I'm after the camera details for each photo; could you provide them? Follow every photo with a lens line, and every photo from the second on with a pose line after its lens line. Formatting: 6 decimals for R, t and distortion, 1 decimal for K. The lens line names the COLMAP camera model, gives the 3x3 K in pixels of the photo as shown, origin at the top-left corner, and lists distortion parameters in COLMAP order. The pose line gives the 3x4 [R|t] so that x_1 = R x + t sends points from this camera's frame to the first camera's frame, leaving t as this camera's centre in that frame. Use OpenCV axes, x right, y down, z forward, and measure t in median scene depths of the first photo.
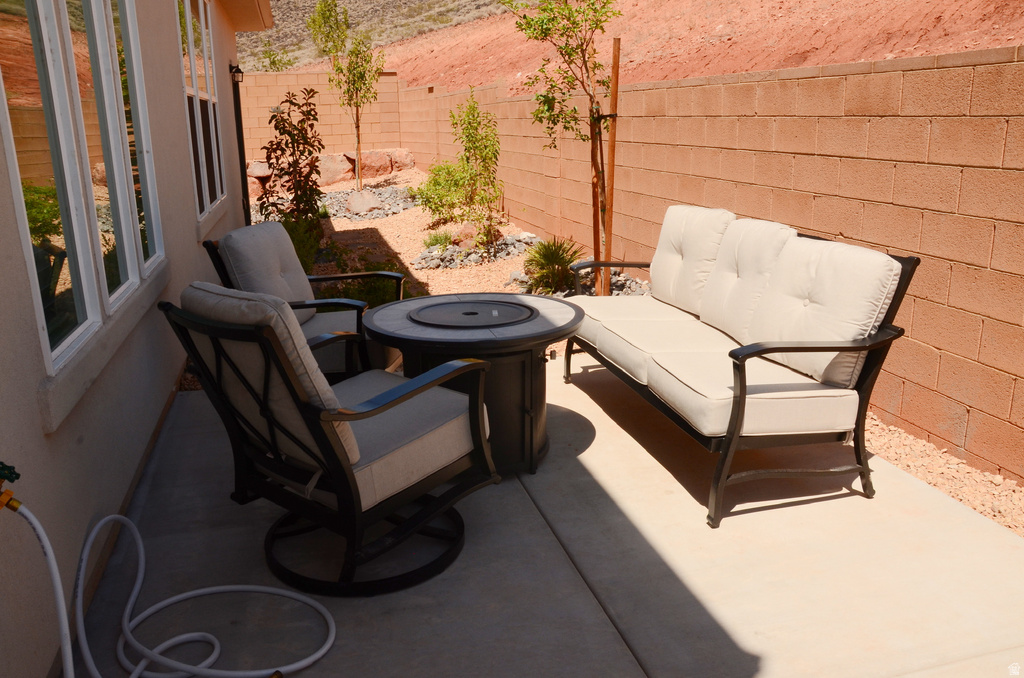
lens RADIAL K [[824.3, 0, 512.0], [0, 824.3, 339.0], [0, 0, 1]] dist [-0.157593, 0.116142]
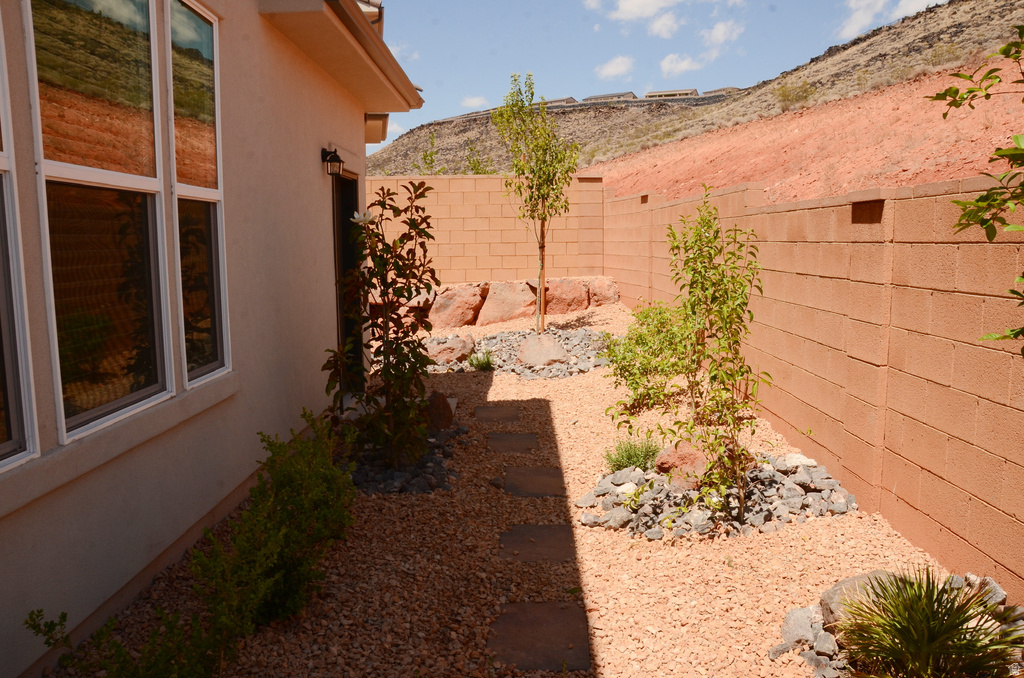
lens RADIAL K [[849.7, 0, 512.0], [0, 849.7, 339.0], [0, 0, 1]] dist [-0.162668, 0.152477]
pose [[0.966162, 0.040210, -0.254783, -0.027838], [-0.076612, 0.987933, -0.134604, -0.119388], [0.246296, 0.149569, 0.957584, 0.439816]]
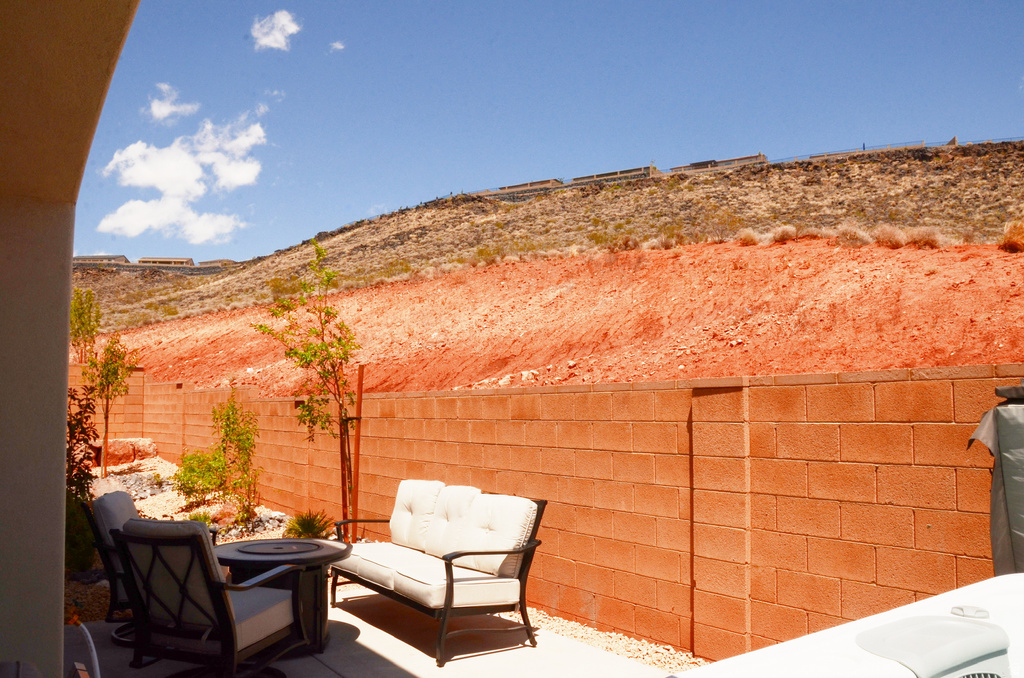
lens RADIAL K [[824.3, 0, 512.0], [0, 824.3, 339.0], [0, 0, 1]] dist [-0.157593, 0.116142]
pose [[0.945148, 0.038999, 0.324306, -0.050056], [0.075200, 0.940198, -0.332224, 0.047681], [-0.317868, 0.338389, 0.885693, -0.212048]]
